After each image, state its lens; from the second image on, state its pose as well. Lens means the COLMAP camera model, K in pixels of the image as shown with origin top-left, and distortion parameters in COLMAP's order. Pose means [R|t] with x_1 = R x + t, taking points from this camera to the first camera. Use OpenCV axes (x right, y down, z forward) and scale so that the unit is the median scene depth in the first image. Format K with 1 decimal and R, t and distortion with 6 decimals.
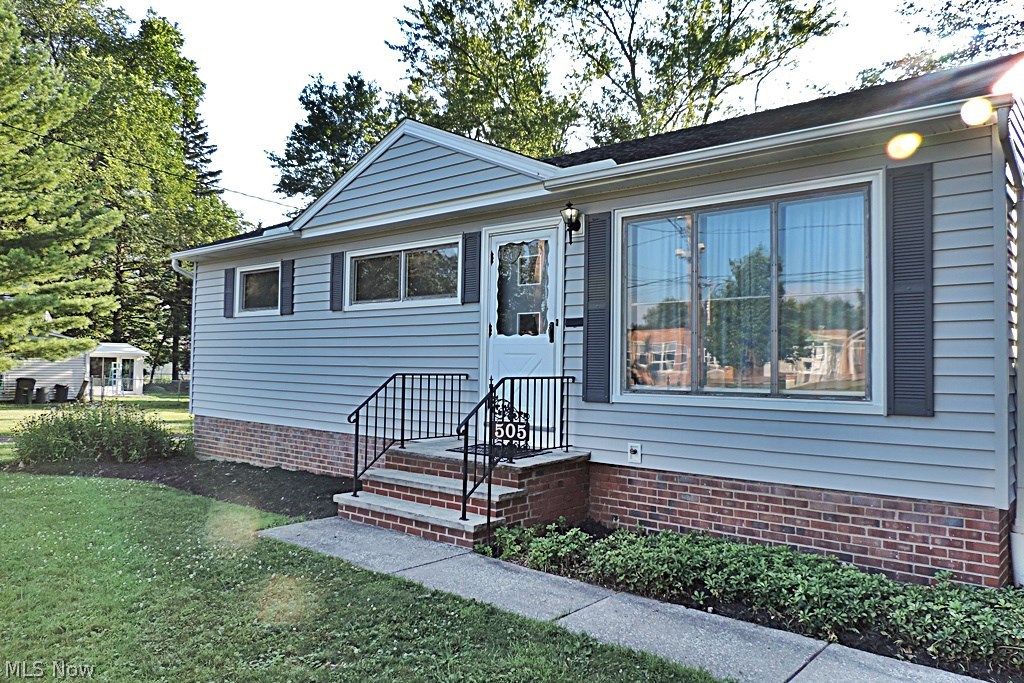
lens RADIAL K [[724.6, 0, 511.0], [0, 724.6, 338.9], [0, 0, 1]] dist [-0.021452, 0.002345]
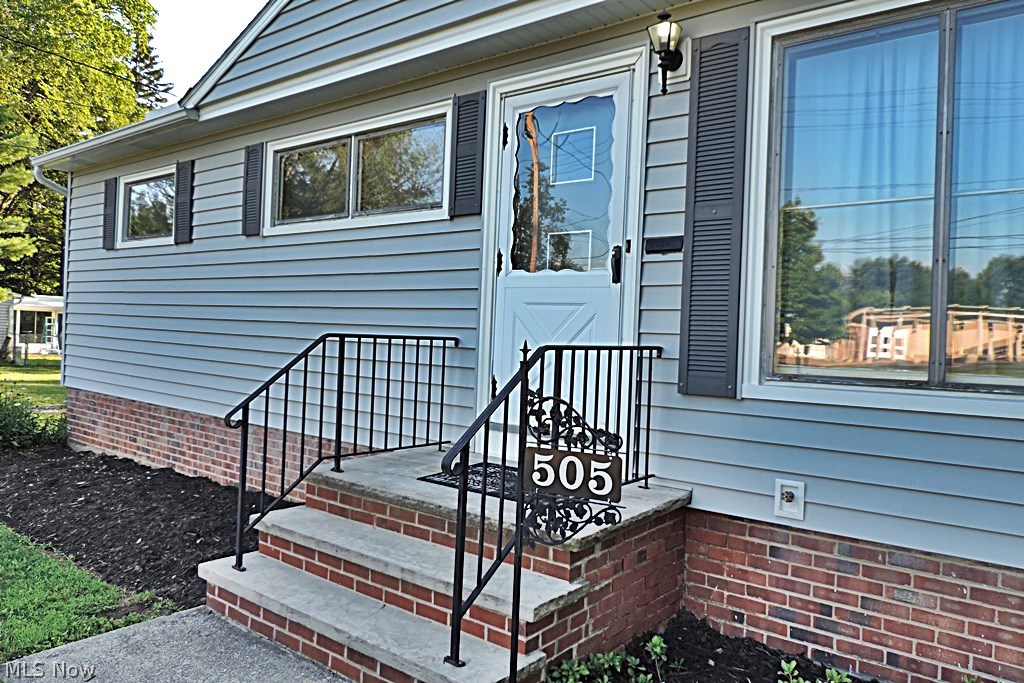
lens RADIAL K [[724.6, 0, 519.1], [0, 724.6, 338.4], [0, 0, 1]] dist [-0.021452, 0.002345]
pose [[0.998704, 0.022574, 0.045609, -0.040228], [-0.024628, 0.998684, 0.044975, 0.023404], [-0.044533, -0.046040, 0.997946, 0.449931]]
